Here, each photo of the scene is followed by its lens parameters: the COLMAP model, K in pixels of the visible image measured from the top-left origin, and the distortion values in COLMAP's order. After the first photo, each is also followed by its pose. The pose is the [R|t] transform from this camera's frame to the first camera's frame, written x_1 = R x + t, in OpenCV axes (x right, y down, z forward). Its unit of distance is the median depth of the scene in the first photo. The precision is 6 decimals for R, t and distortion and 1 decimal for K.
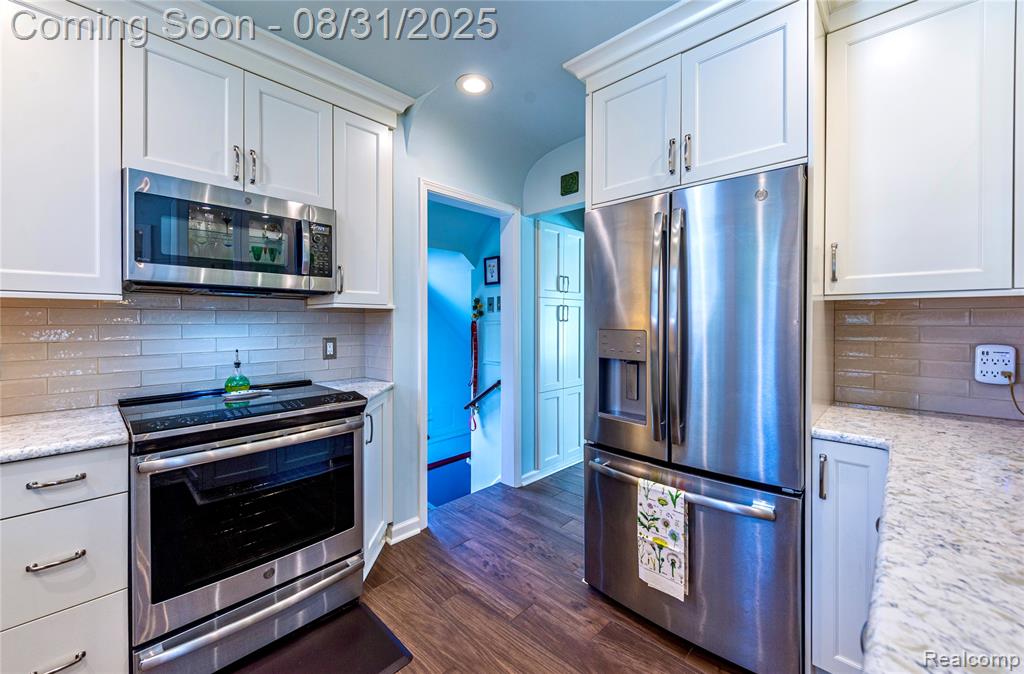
lens RADIAL K [[405.9, 0, 511.1], [0, 405.9, 324.3], [0, 0, 1]] dist [0.017206, -0.006565]
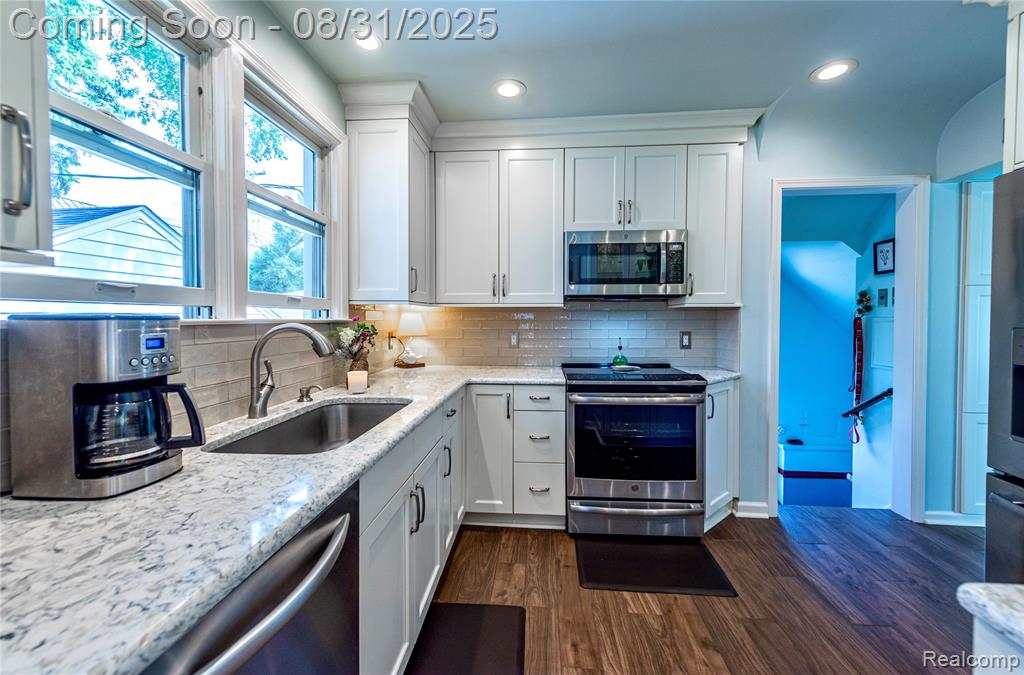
lens RADIAL K [[405.9, 0, 511.1], [0, 405.9, 324.8], [0, 0, 1]] dist [0.017206, -0.006565]
pose [[0.633631, 0.011382, -0.773552, 0.190914], [-0.003652, 0.999925, 0.011721, 0.000462], [0.773627, -0.004601, 0.633625, -0.206113]]
